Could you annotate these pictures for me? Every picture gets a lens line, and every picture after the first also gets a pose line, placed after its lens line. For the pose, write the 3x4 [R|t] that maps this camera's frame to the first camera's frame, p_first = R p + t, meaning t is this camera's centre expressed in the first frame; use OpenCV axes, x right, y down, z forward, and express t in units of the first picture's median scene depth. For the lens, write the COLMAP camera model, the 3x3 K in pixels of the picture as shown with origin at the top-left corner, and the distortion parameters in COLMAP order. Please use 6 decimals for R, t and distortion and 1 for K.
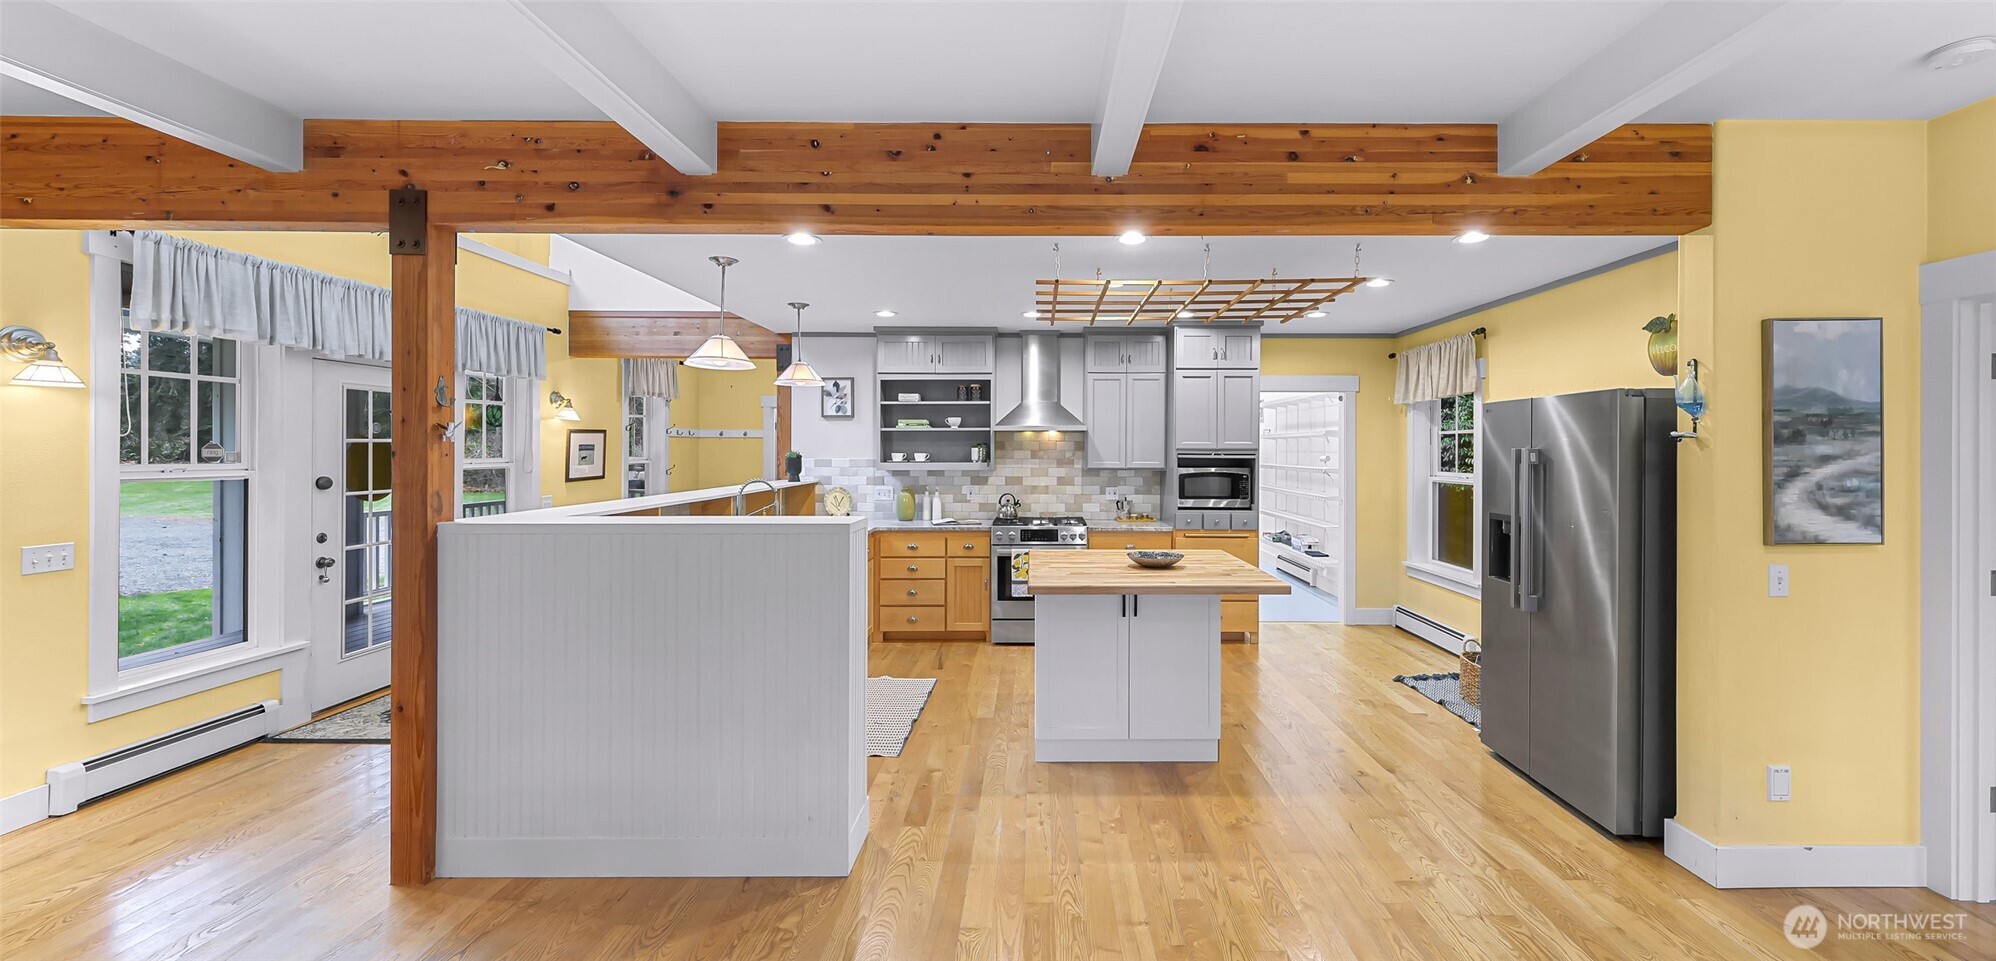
lens RADIAL K [[752.8, 0, 1066.2], [0, 752.8, 445.7], [0, 0, 1]] dist [0.003376, 0.000035]
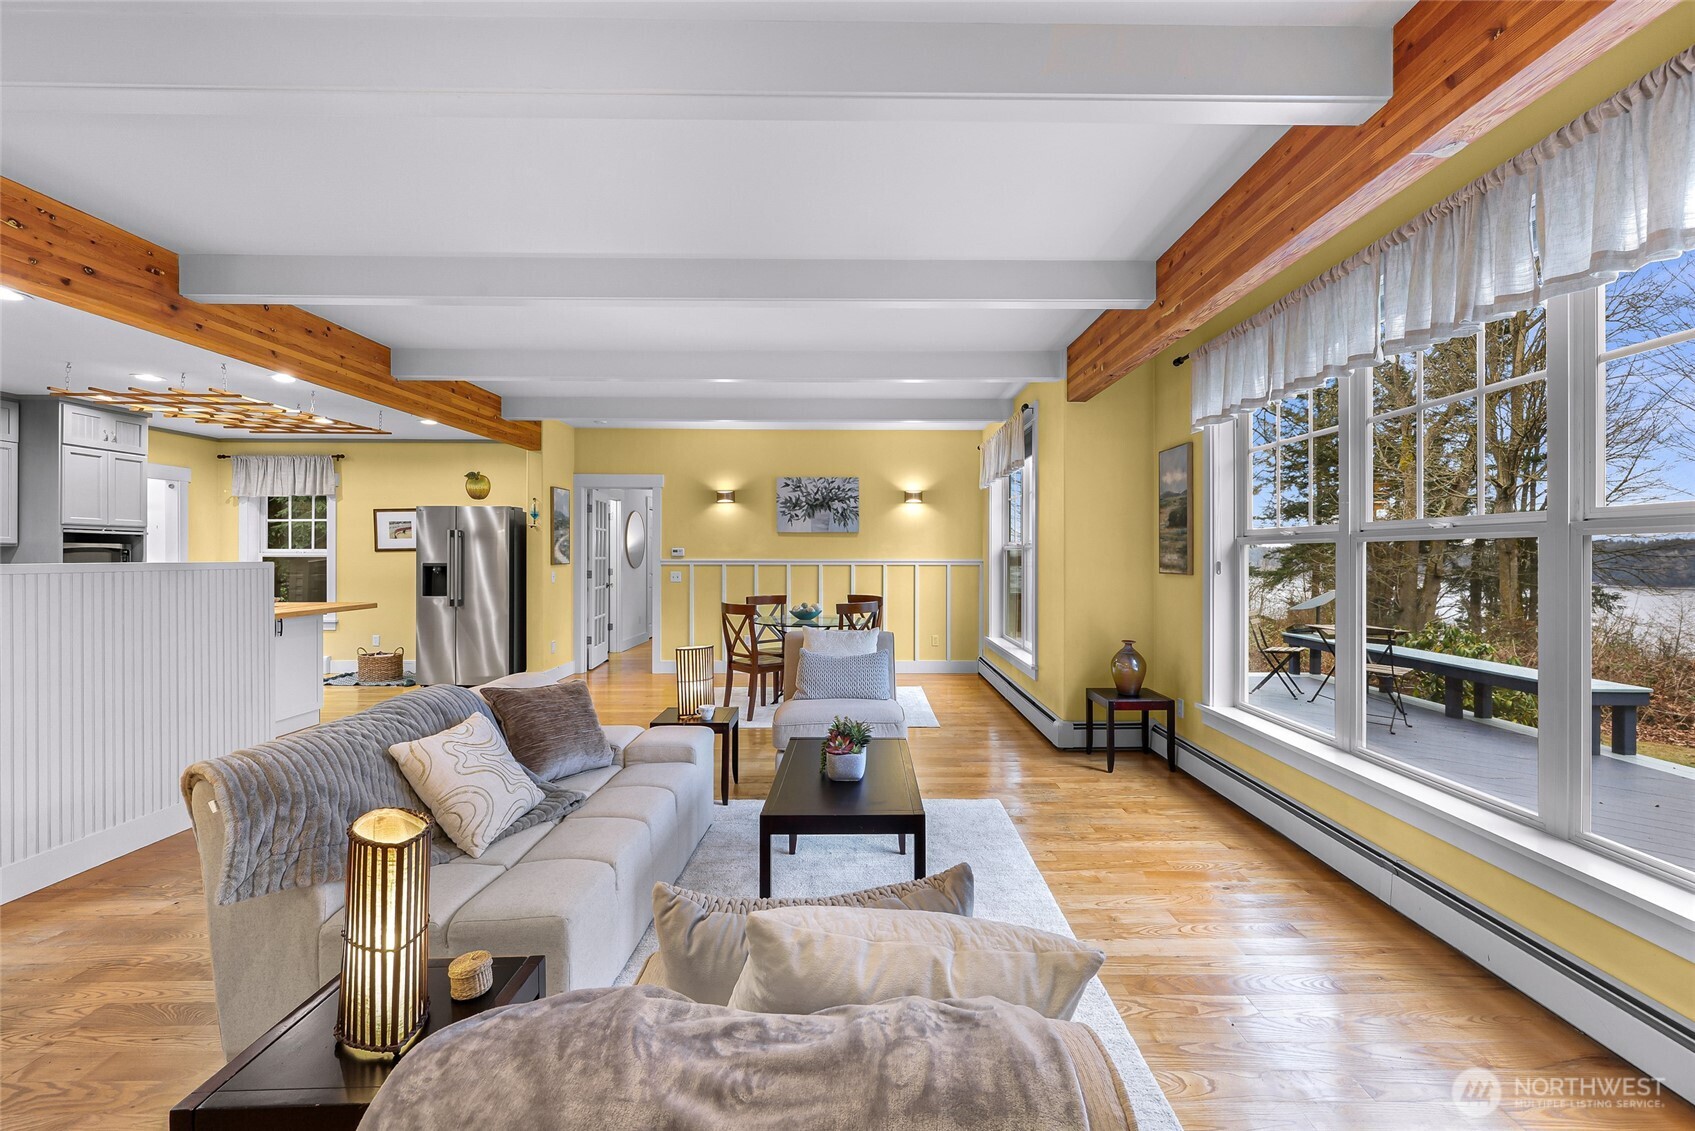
lens RADIAL K [[688.9, 0, 853.5], [0, 688.9, 557.2], [0, 0, 1]] dist [0.002586, -0.000759]
pose [[0.009170, -0.005925, 0.999940, -0.738696], [-0.009842, 0.999933, 0.006015, 0.032661], [-0.999910, -0.009896, 0.009111, -0.079081]]
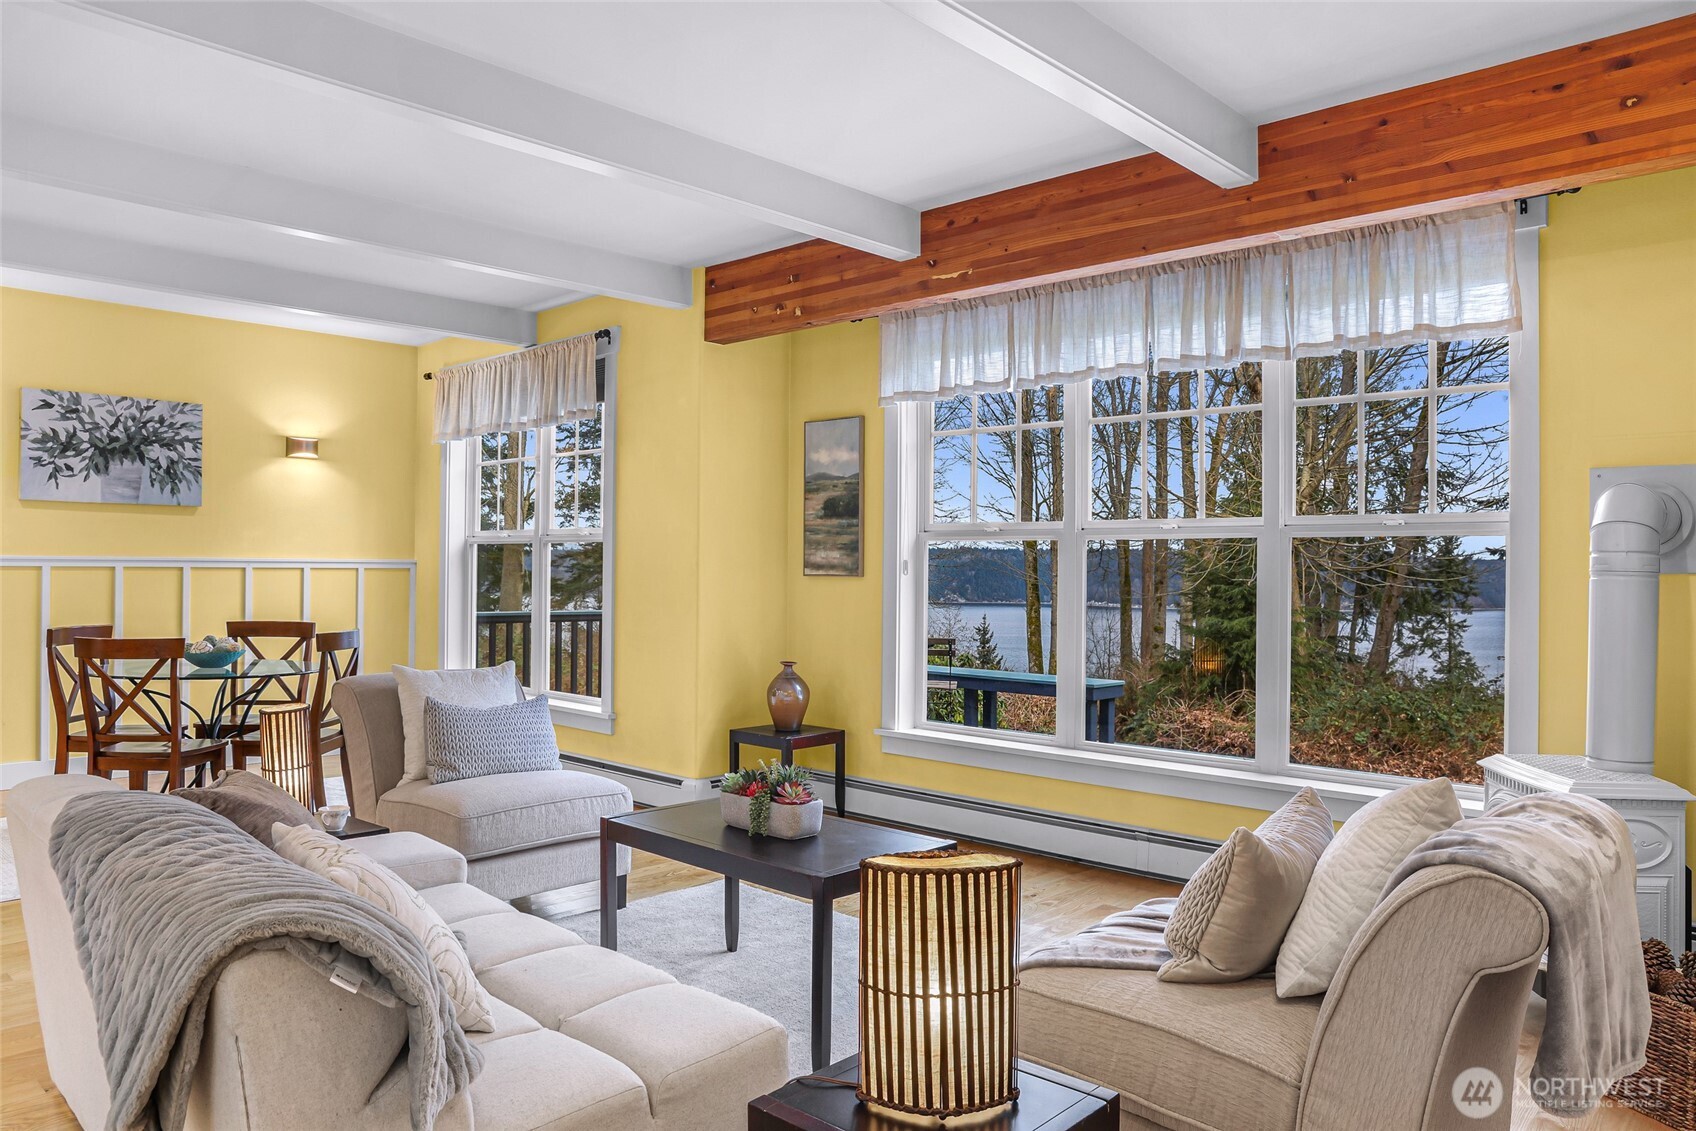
lens RADIAL K [[1172.9, 0, 843.4], [0, 1172.9, 566.7], [0, 0, 1]] dist [-0.081404, 0.050760]
pose [[-0.717428, -0.009579, 0.696567, -0.711532], [-0.017040, 0.999848, -0.003800, 0.046582], [-0.696424, -0.014596, -0.717482, 0.282748]]
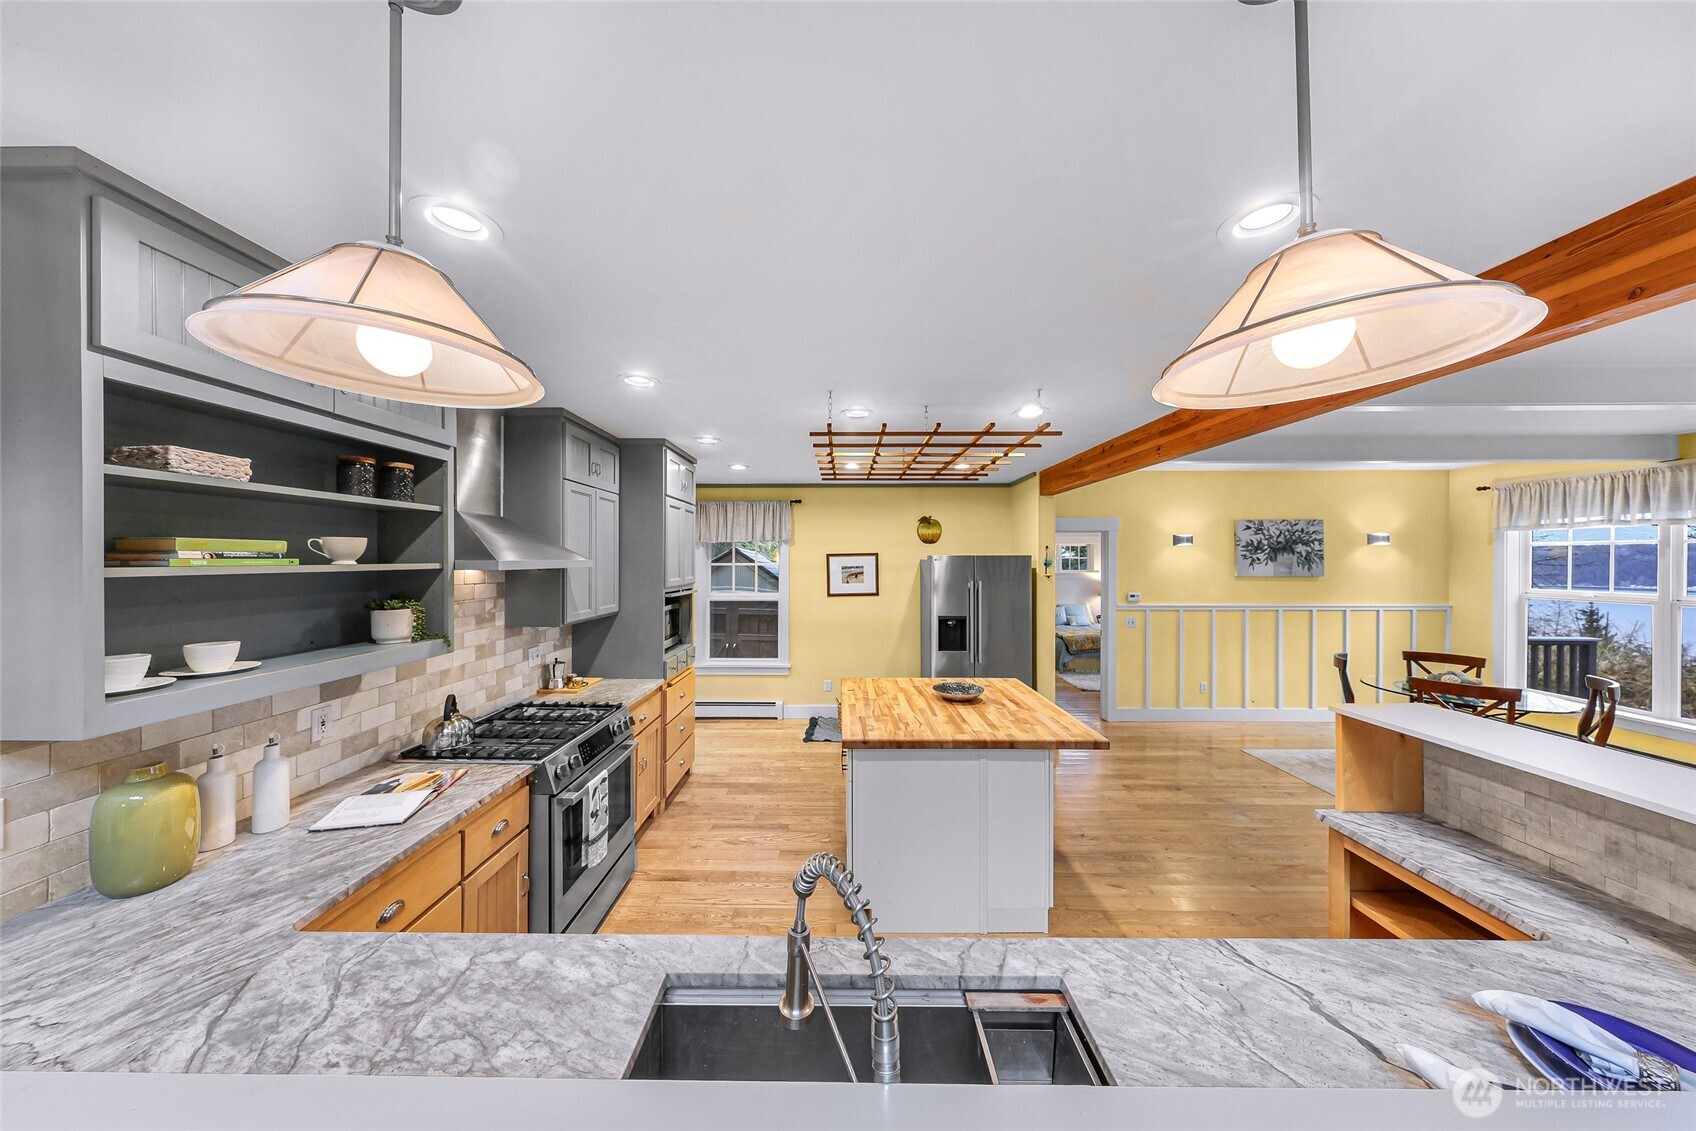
lens RADIAL K [[507.3, 0, 829.3], [0, 507.3, 561.0], [0, 0, 1]] dist [-0.000464, -0.000199]
pose [[0.032814, -0.003563, 0.999455, -0.406750], [-0.007400, 0.999965, 0.003808, -0.028385], [-0.999434, -0.007521, 0.032786, 0.747377]]
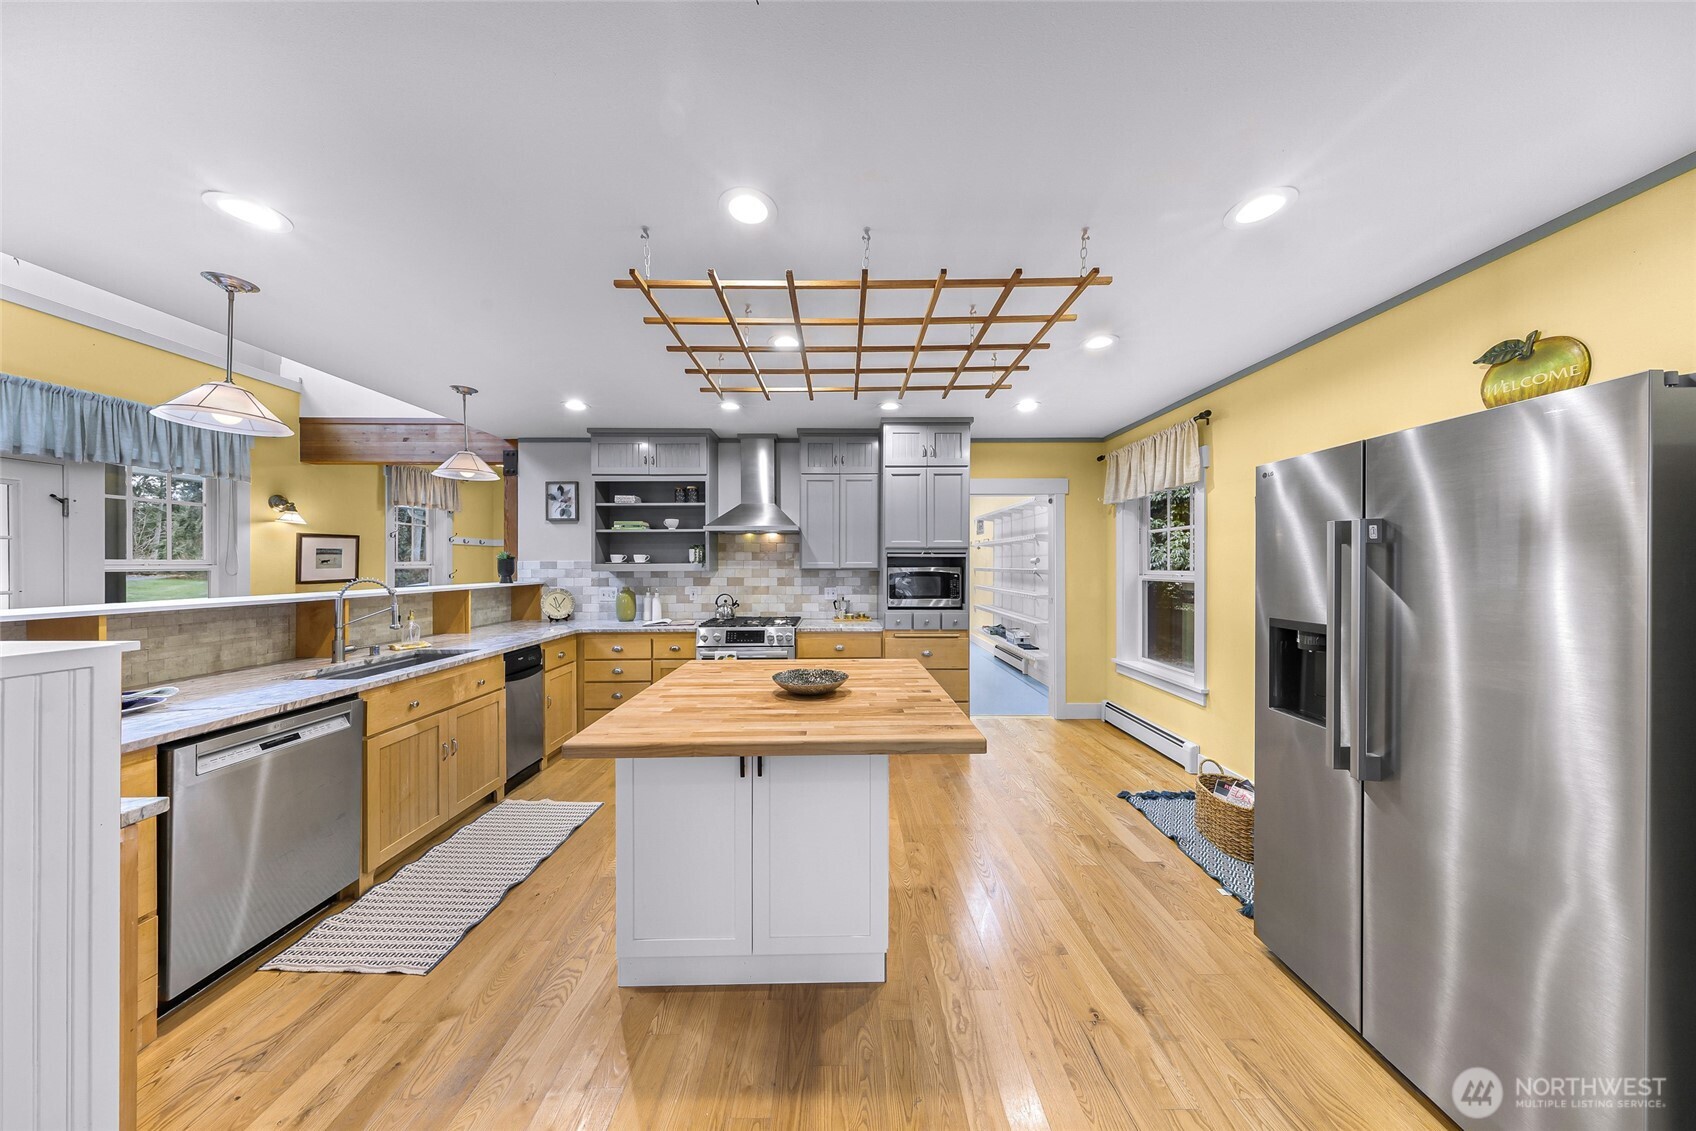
lens RADIAL K [[507.3, 0, 866.4], [0, 507.3, 563.4], [0, 0, 1]] dist [-0.000464, -0.000199]
pose [[0.999918, -0.004620, 0.011929, 0.105933], [0.004557, 0.999976, 0.005249, 0.019625], [-0.011953, -0.005194, 0.999915, 0.316380]]
